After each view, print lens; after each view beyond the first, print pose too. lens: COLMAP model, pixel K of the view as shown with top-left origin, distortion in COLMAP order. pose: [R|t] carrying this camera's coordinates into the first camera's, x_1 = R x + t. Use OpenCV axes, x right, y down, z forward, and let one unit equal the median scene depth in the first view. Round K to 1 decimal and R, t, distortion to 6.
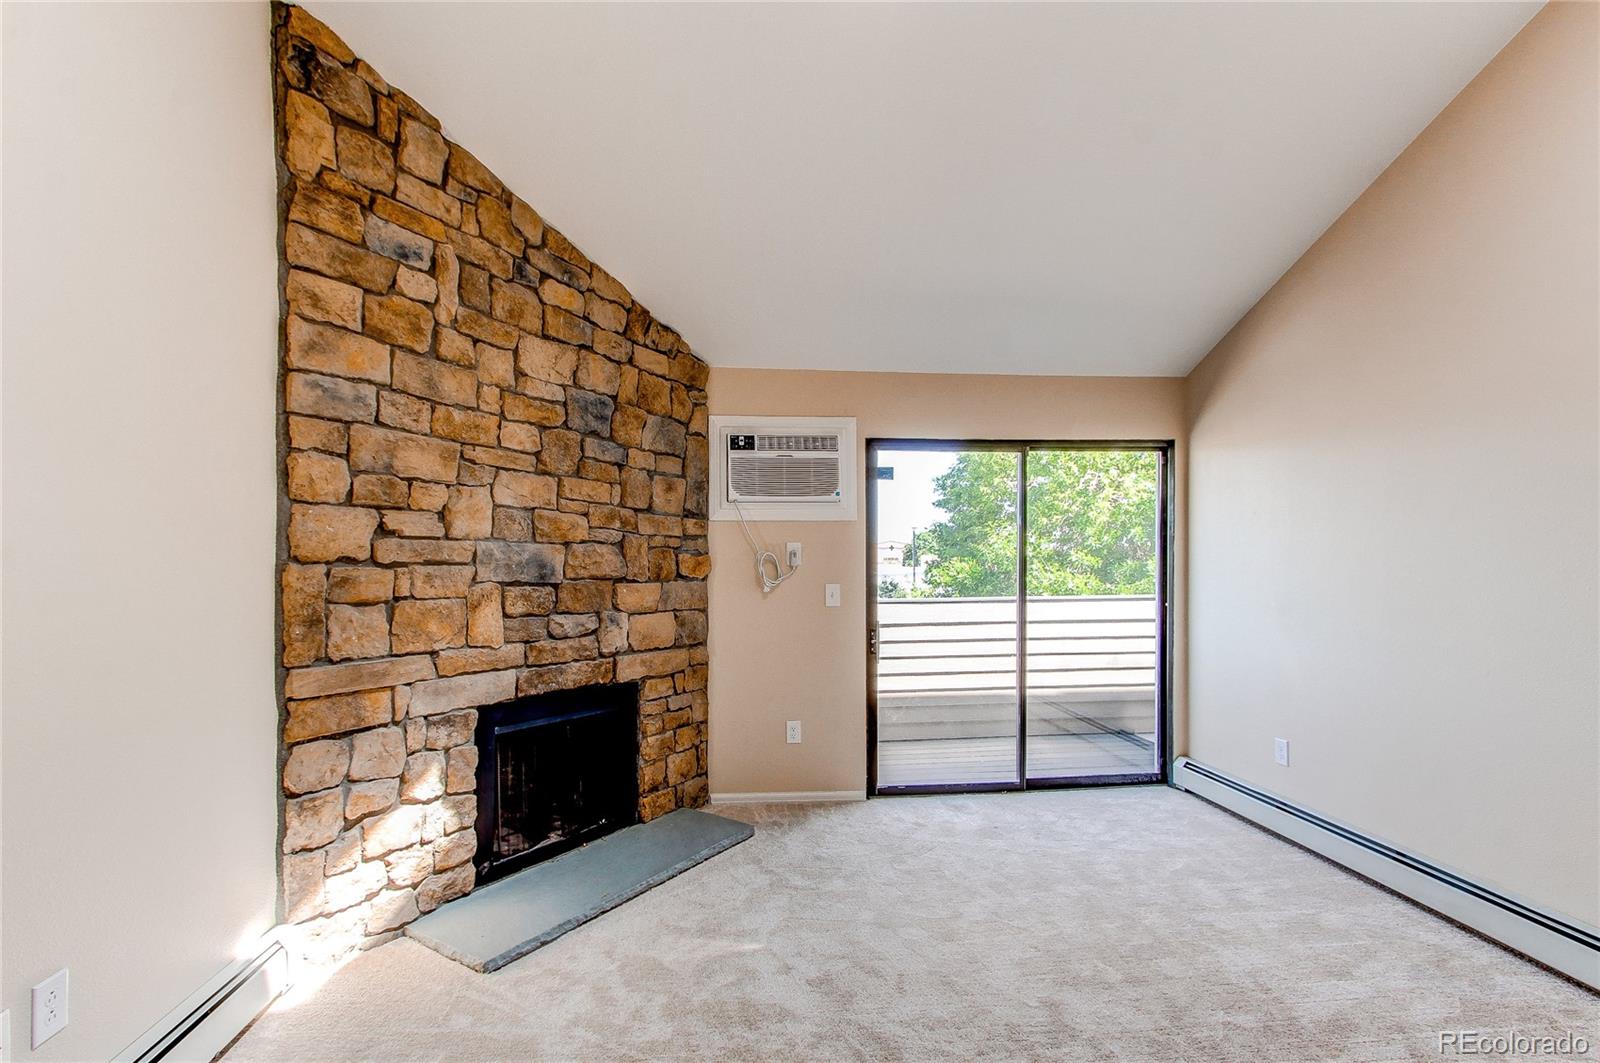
lens RADIAL K [[758.1, 0, 786.6], [0, 758.1, 564.2], [0, 0, 1]] dist [-0.011718, 0.009330]
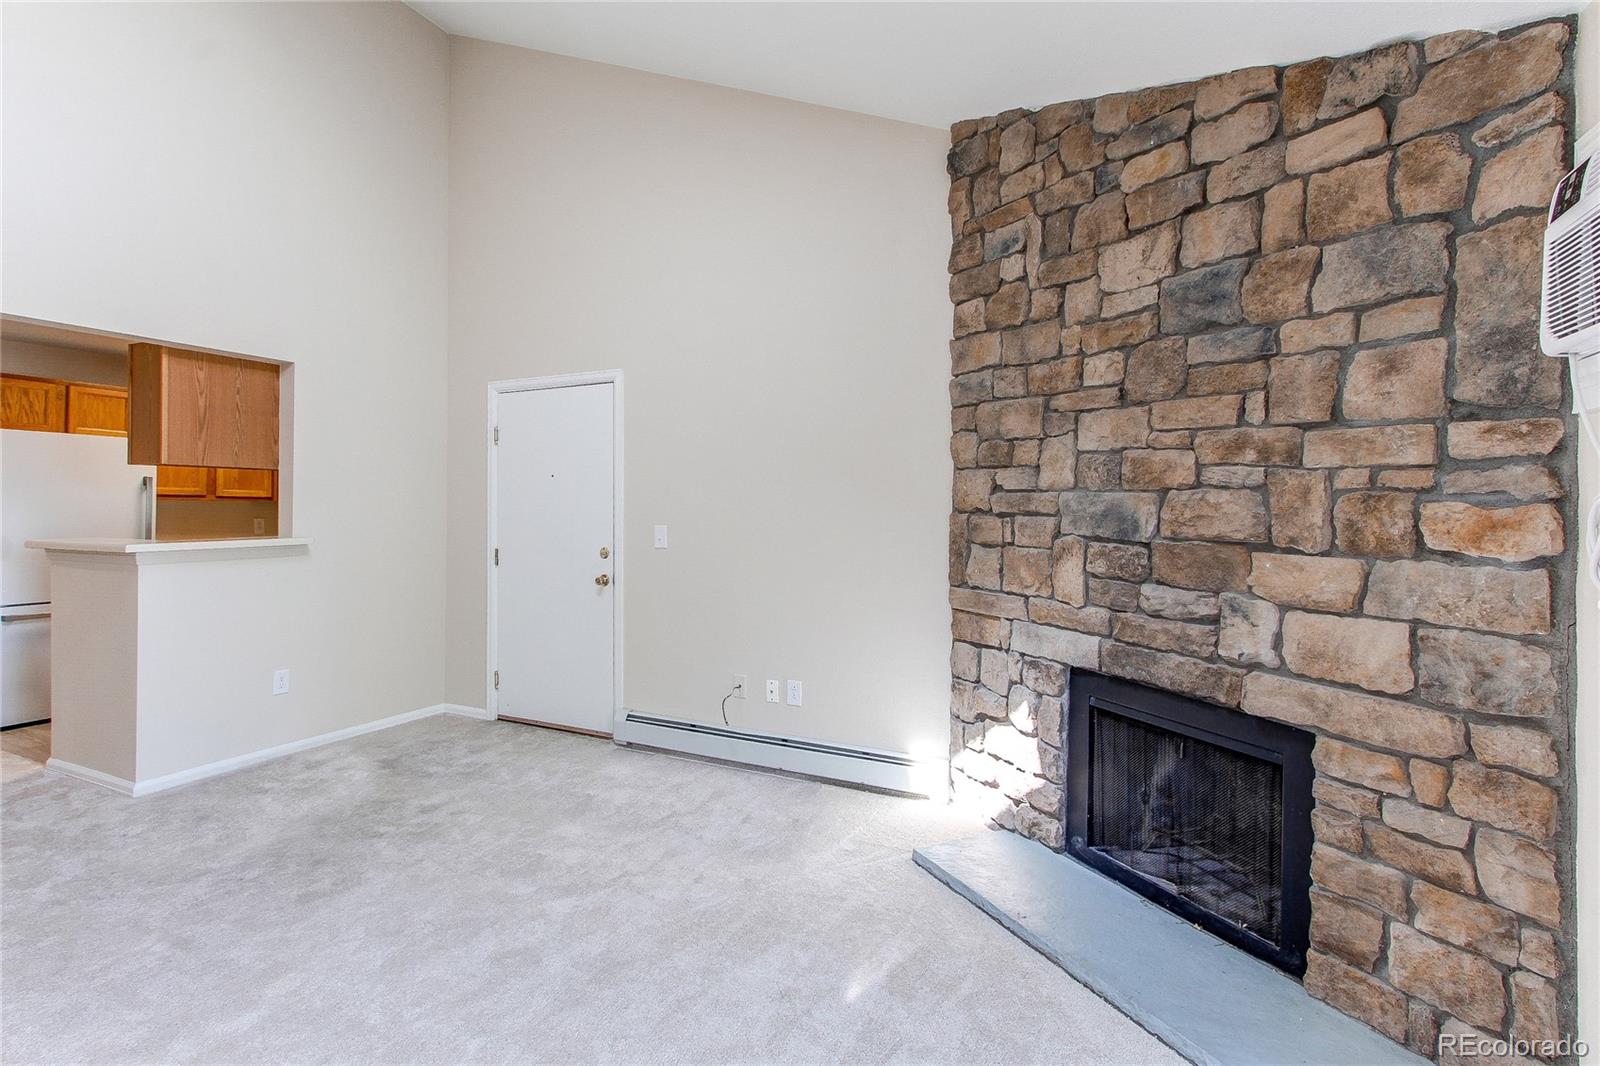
lens RADIAL K [[800.2, 0, 803.8], [0, 800.2, 507.8], [0, 0, 1]] dist [0.001814, 0.002652]
pose [[-0.520666, -0.004485, -0.853749, 0.610548], [-0.014336, 0.999891, 0.003490, -0.008536], [0.853640, 0.014056, -0.520674, 1.195156]]
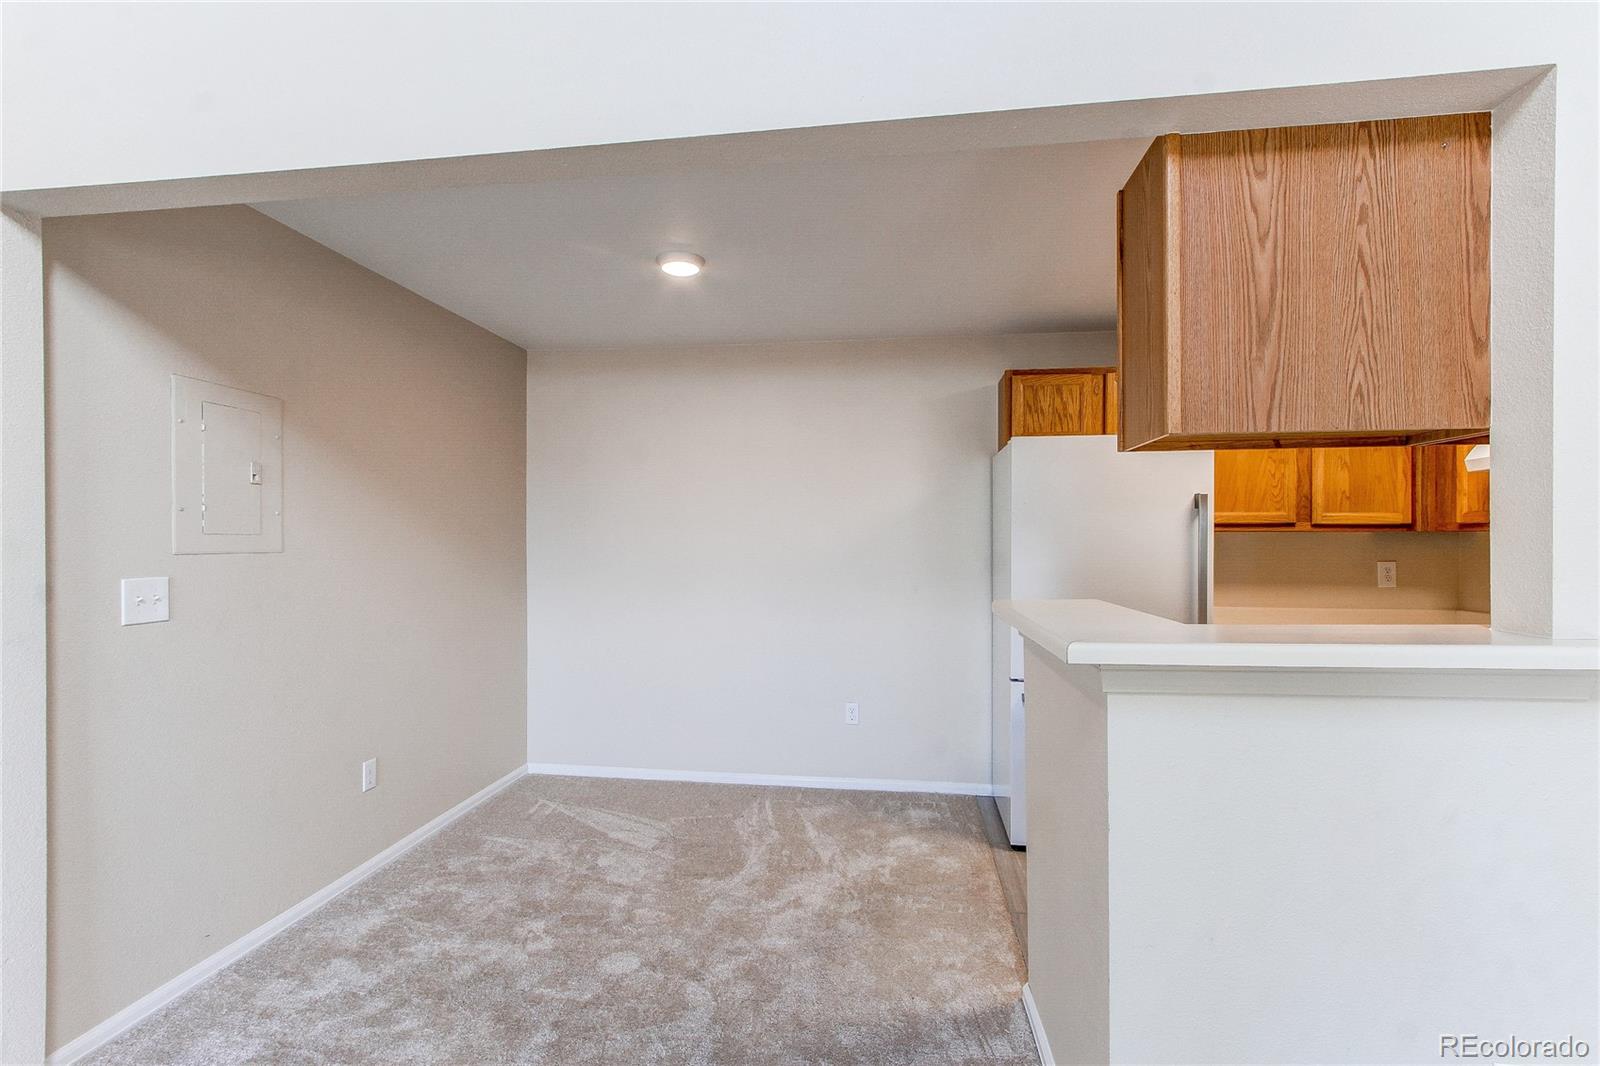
lens RADIAL K [[740.0, 0, 779.9], [0, 740.0, 541.0], [0, 0, 1]] dist [0.001875, 0.001237]
pose [[-0.971968, 0.002303, 0.235104, 0.194268], [0.003952, 0.999971, 0.006546, 0.004179], [-0.235082, 0.007292, -0.971948, 0.201042]]
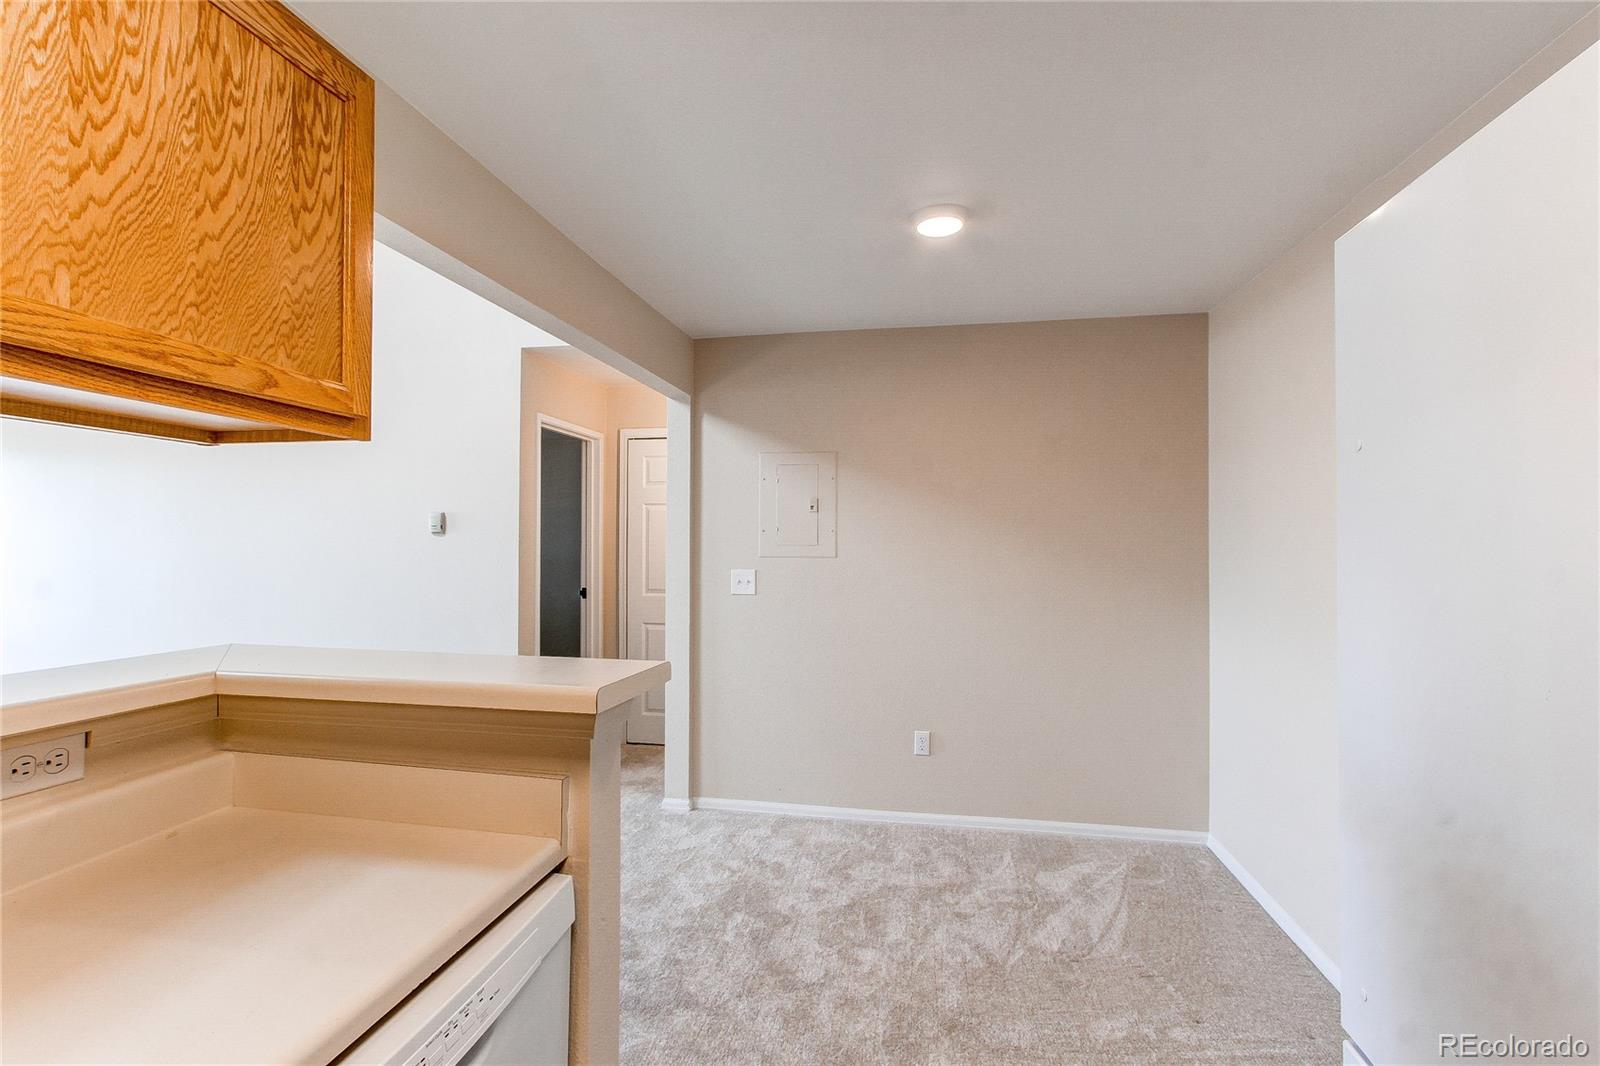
lens RADIAL K [[740.0, 0, 786.5], [0, 740.0, 536.5], [0, 0, 1]] dist [0.001875, 0.001237]
pose [[0.276906, 0.007300, 0.960869, -0.240222], [0.003639, 0.999956, -0.008646, -0.003761], [-0.960890, 0.005890, 0.276868, -0.719036]]
